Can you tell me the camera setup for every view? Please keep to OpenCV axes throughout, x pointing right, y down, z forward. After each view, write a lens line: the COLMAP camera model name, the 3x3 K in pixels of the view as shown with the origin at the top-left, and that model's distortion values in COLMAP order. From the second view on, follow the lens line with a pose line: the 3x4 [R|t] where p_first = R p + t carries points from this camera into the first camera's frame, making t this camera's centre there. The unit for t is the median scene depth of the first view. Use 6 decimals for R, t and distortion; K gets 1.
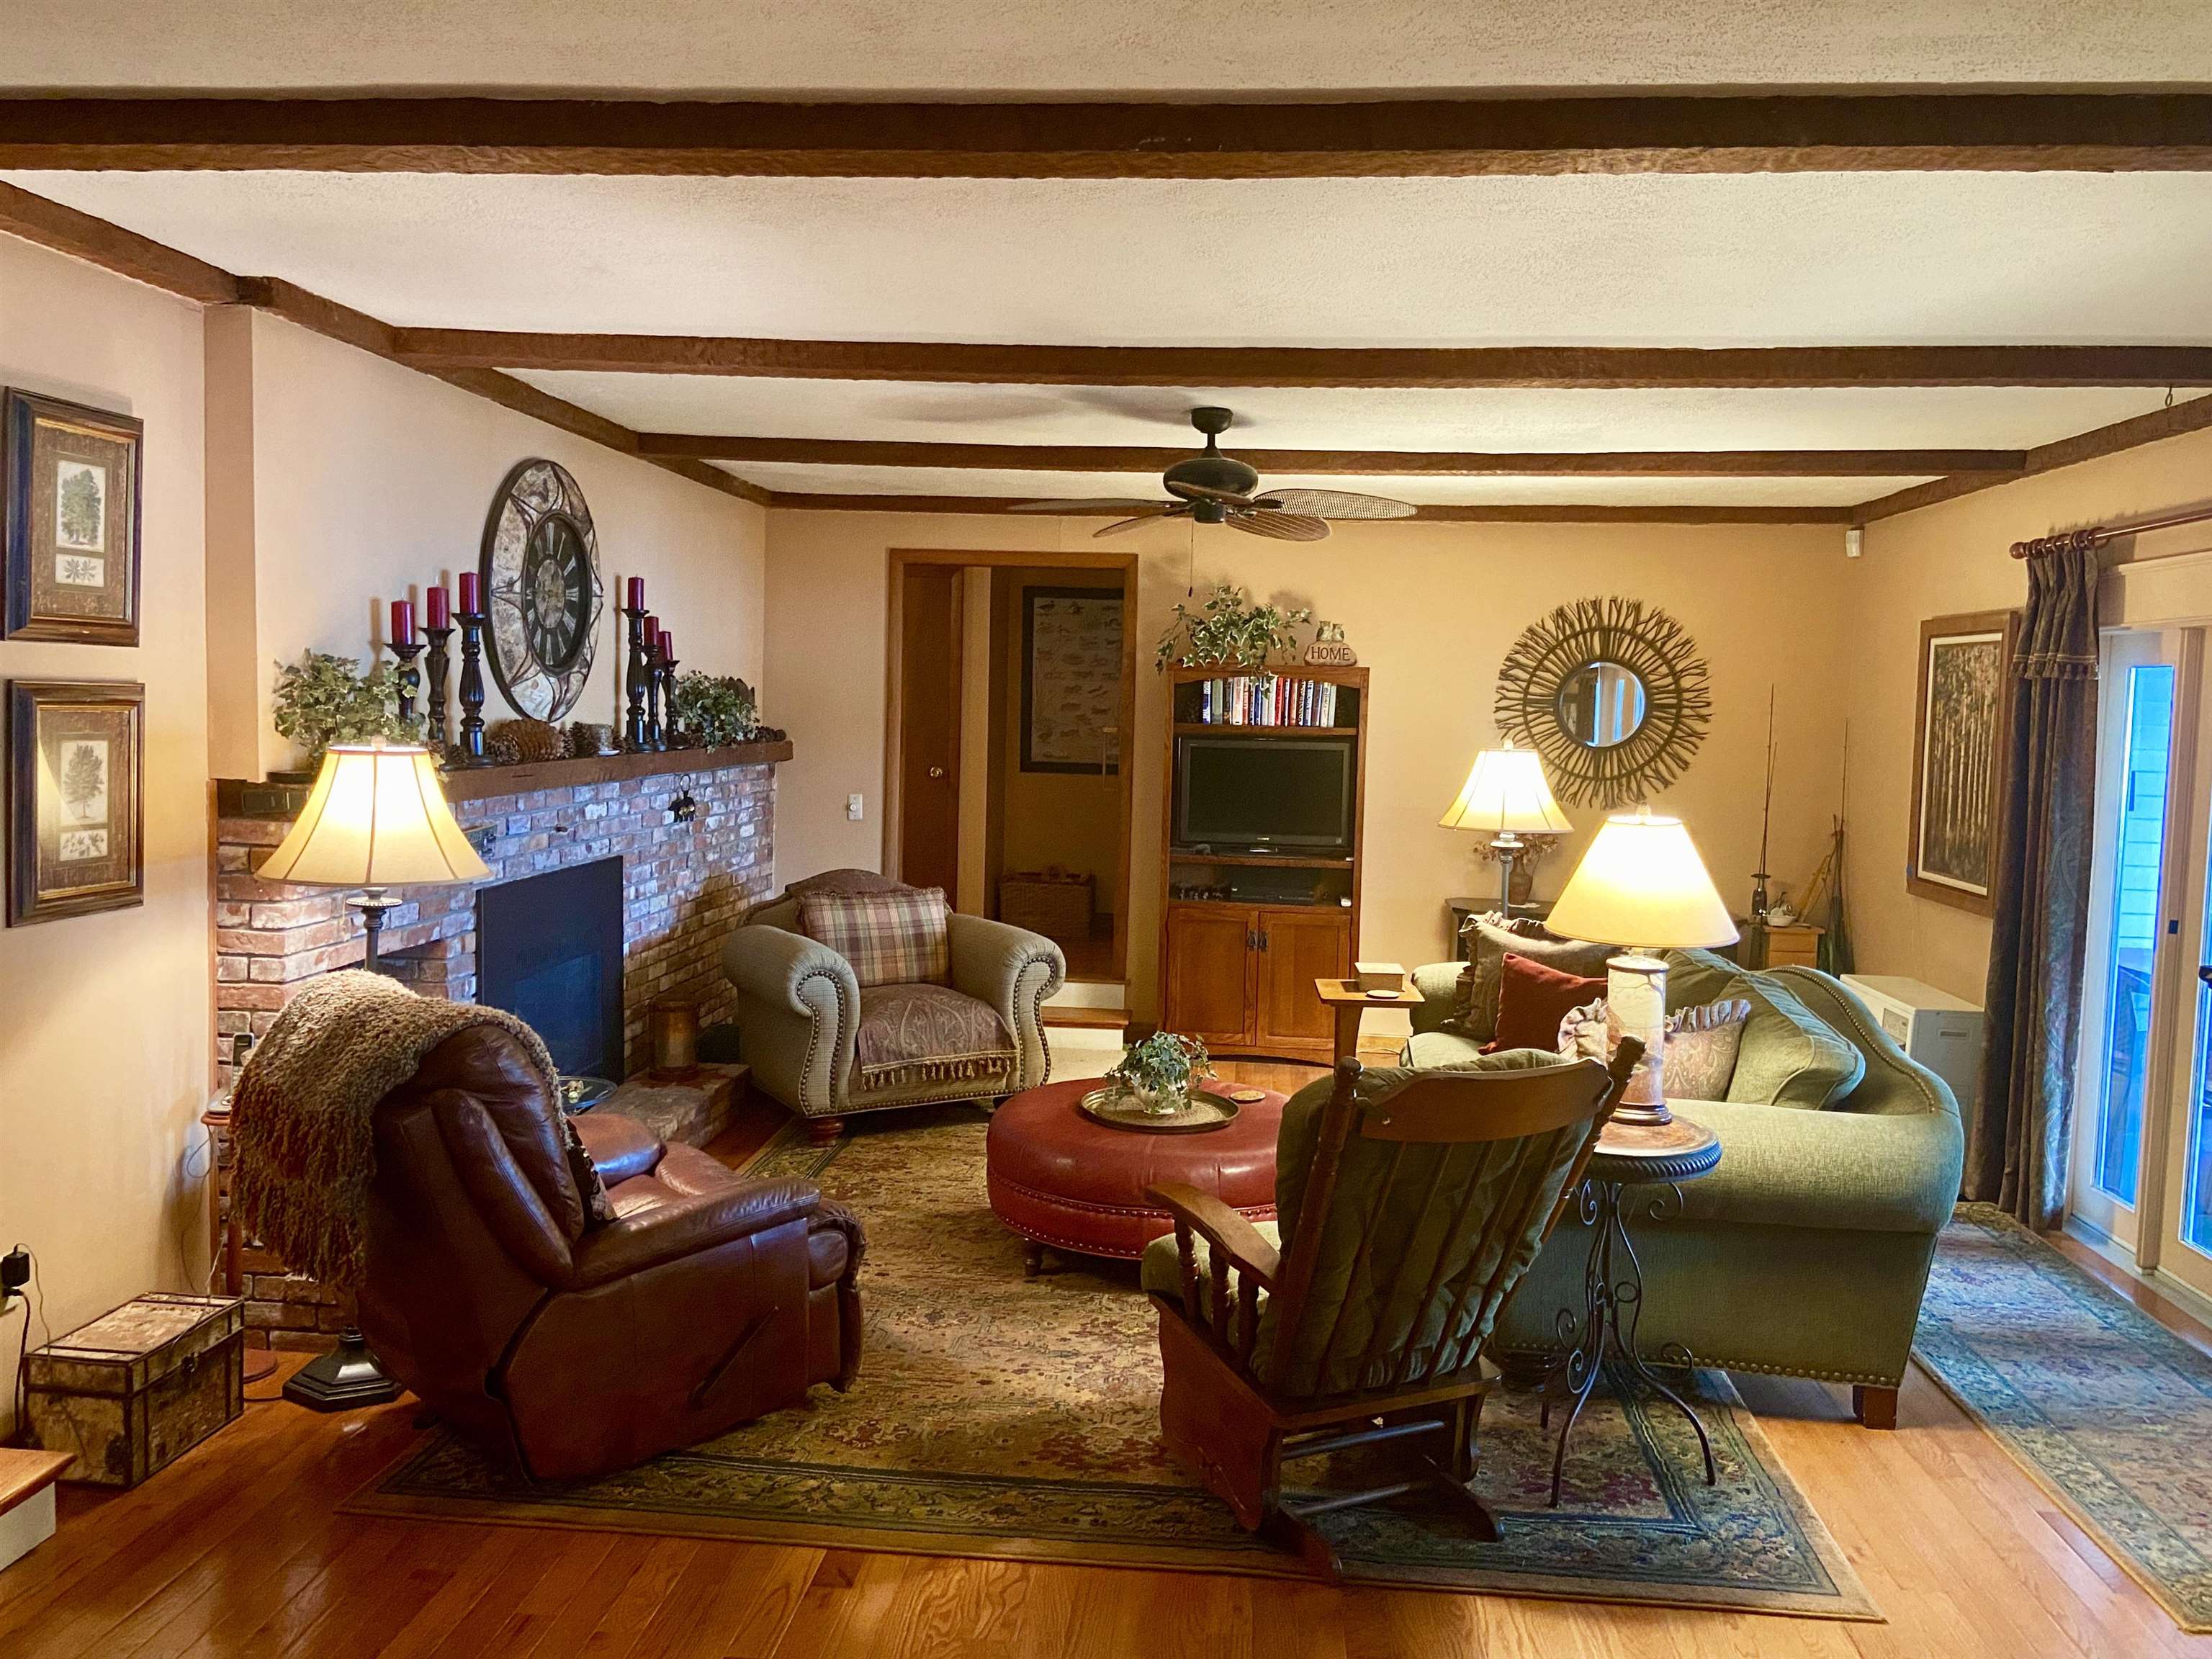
lens RADIAL K [[1684.1, 0, 1105.2], [0, 1684.1, 805.3], [0, 0, 1]] dist [0.102749, -0.132399]
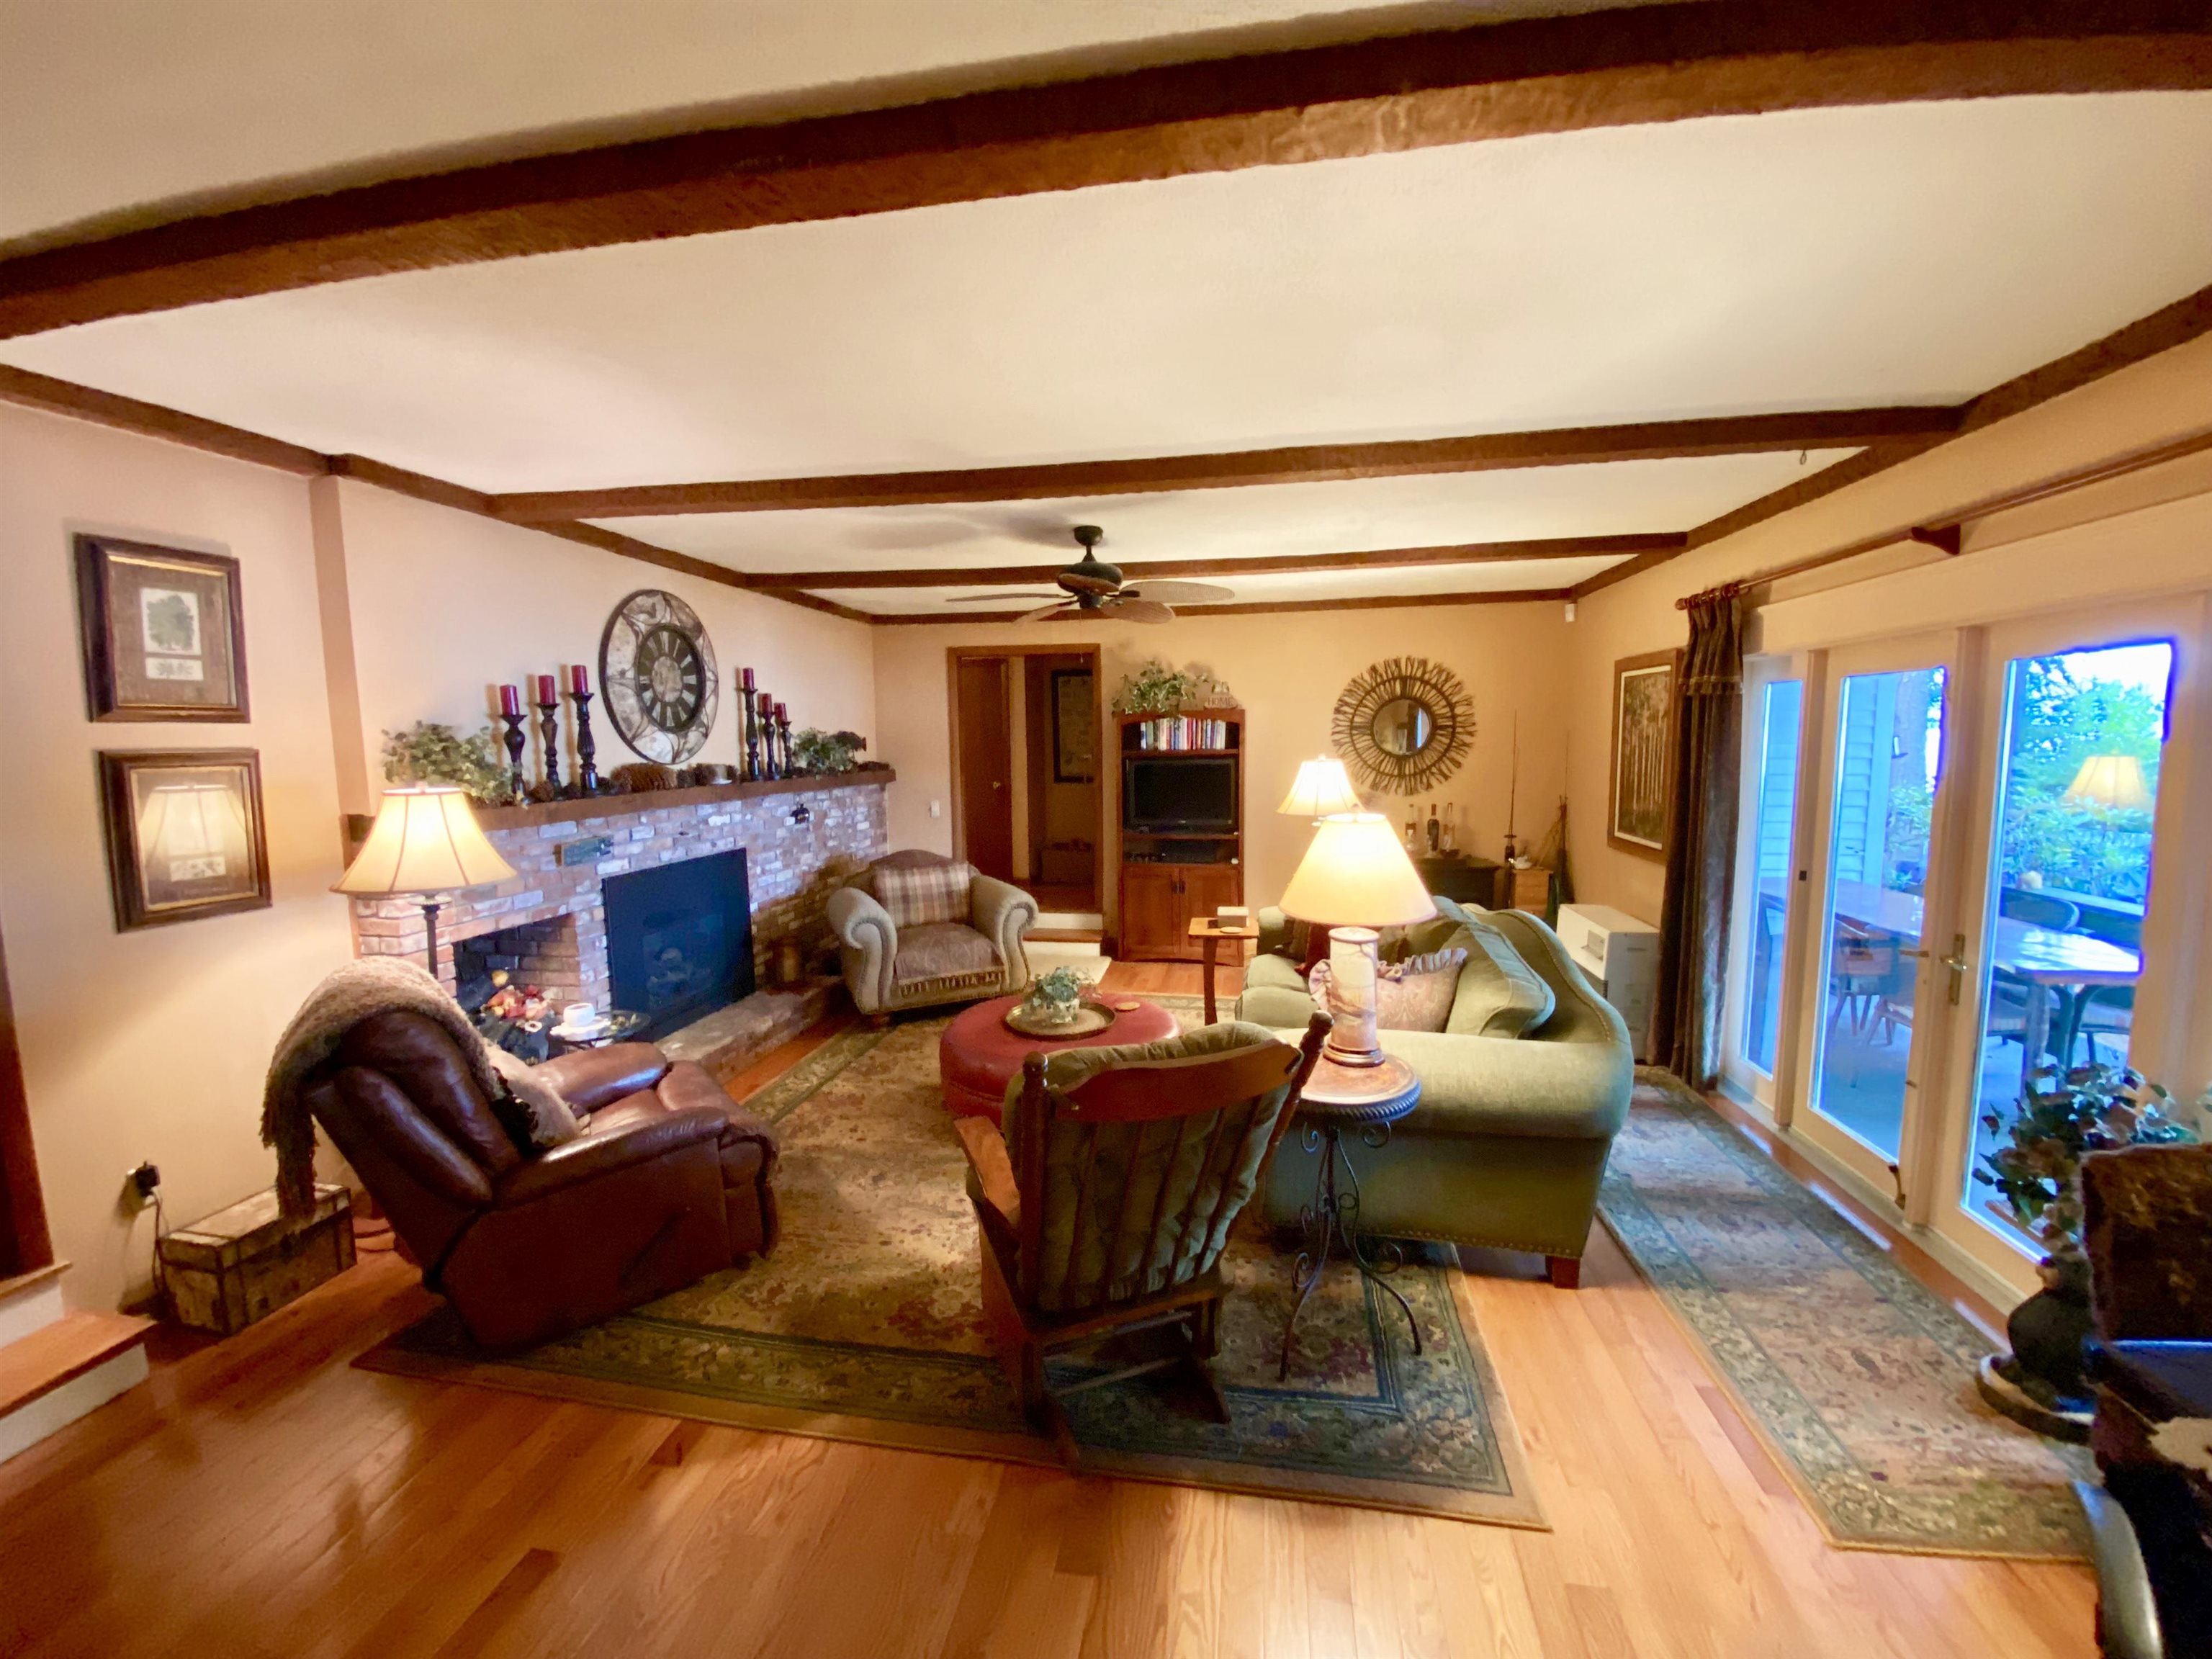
lens RADIAL K [[890.4, 0, 1106.0], [0, 890.4, 829.5], [0, 0, 1]] dist [0.028082, -0.029164]
pose [[0.995584, -0.028196, -0.089539, 0.147385], [0.031604, 0.998820, 0.036866, -0.008545], [0.088394, -0.039533, 0.995301, 0.263097]]
